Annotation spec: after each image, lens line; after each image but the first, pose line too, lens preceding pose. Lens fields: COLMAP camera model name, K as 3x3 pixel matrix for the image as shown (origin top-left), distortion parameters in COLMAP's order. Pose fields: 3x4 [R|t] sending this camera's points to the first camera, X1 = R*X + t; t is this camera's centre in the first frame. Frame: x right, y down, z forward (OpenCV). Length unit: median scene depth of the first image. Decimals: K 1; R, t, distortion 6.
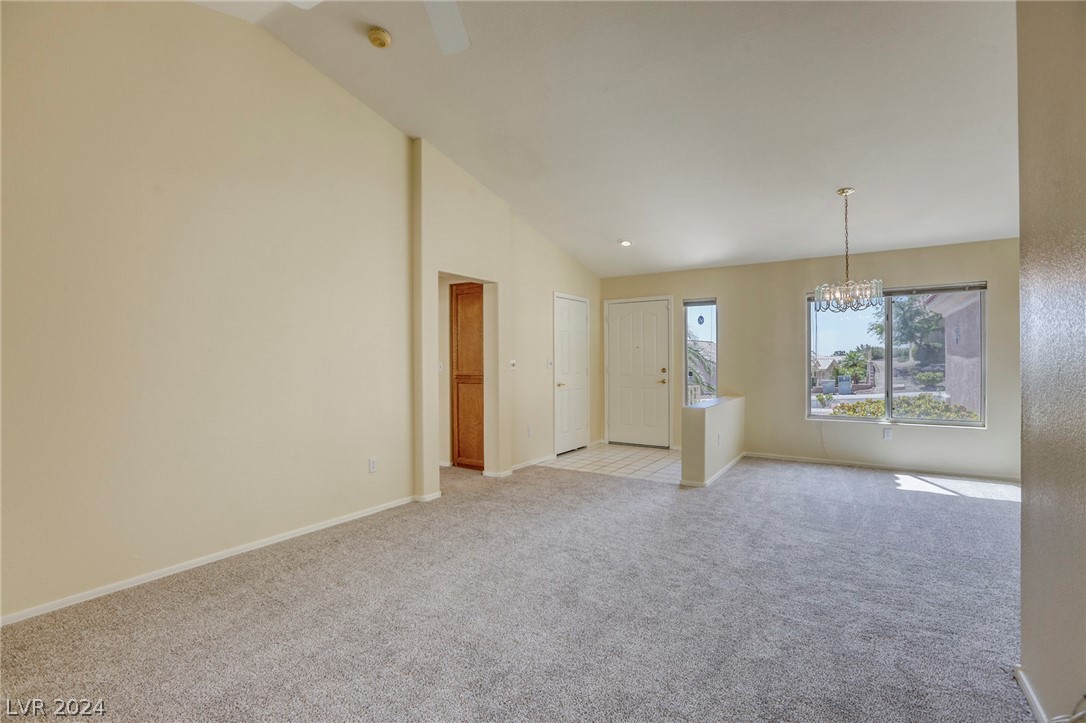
lens RADIAL K [[498.7, 0, 536.0], [0, 498.7, 361.7], [0, 0, 1]] dist [-0.050414, 0.015699]
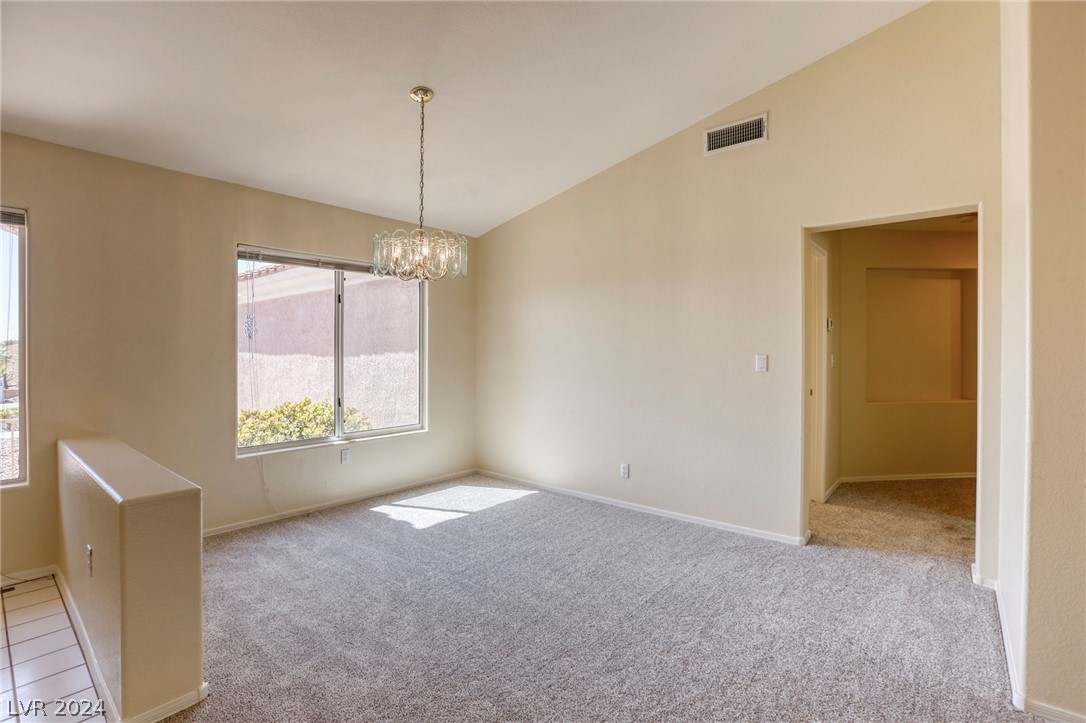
lens RADIAL K [[500.1, 0, 538.8], [0, 500.1, 356.5], [0, 0, 1]] dist [-0.029998, 0.000551]
pose [[0.113831, 0.000786, 0.993500, 0.003608], [0.003733, 0.999992, -0.001219, -0.001461], [-0.993493, 0.003847, 0.113827, 0.562023]]
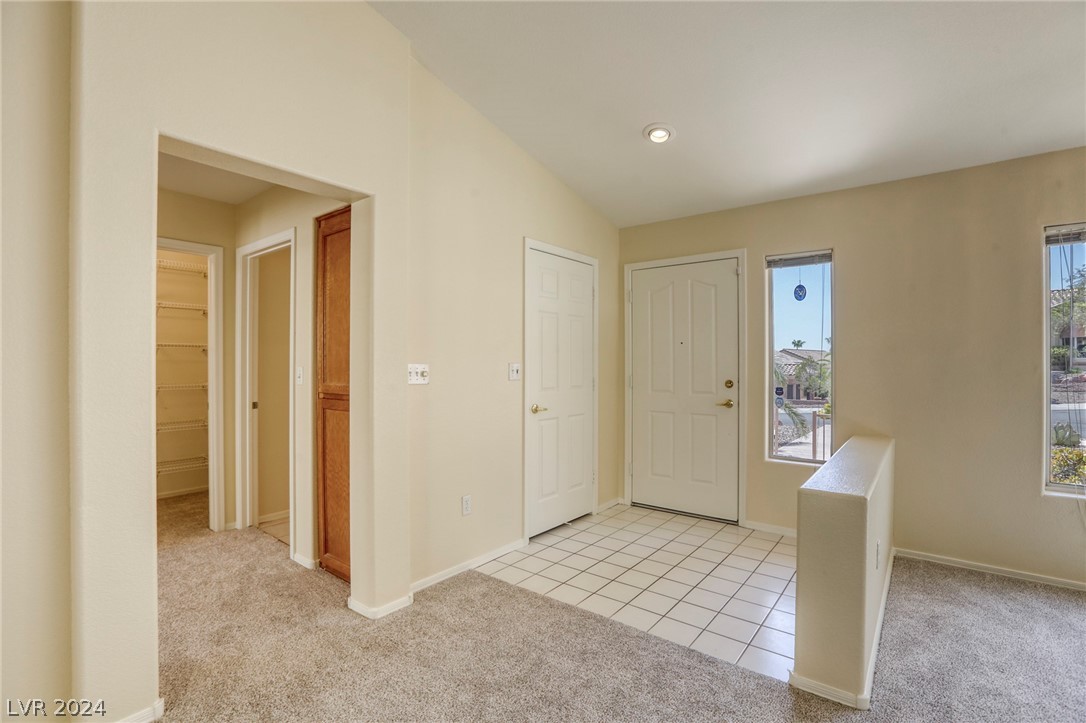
lens RADIAL K [[498.7, 0, 536.0], [0, 498.7, 361.7], [0, 0, 1]] dist [-0.050414, 0.015699]
pose [[0.996682, 0.006247, -0.081156, 0.098045], [-0.006820, 0.999954, -0.006792, -0.002744], [0.081110, 0.007323, 0.996678, 0.490194]]
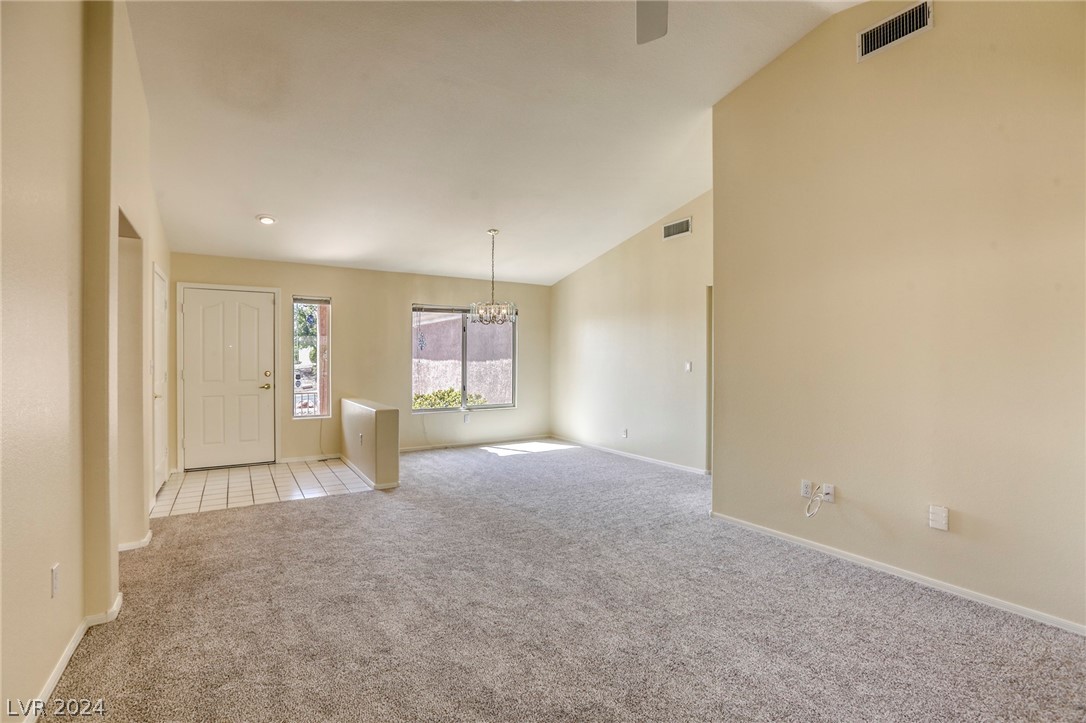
lens RADIAL K [[498.7, 0, 536.0], [0, 498.7, 361.7], [0, 0, 1]] dist [-0.050414, 0.015699]
pose [[0.410141, 0.001603, 0.912021, -0.380682], [0.001699, 0.999995, -0.002522, -0.000692], [-0.912021, 0.002584, 0.410136, 0.255776]]
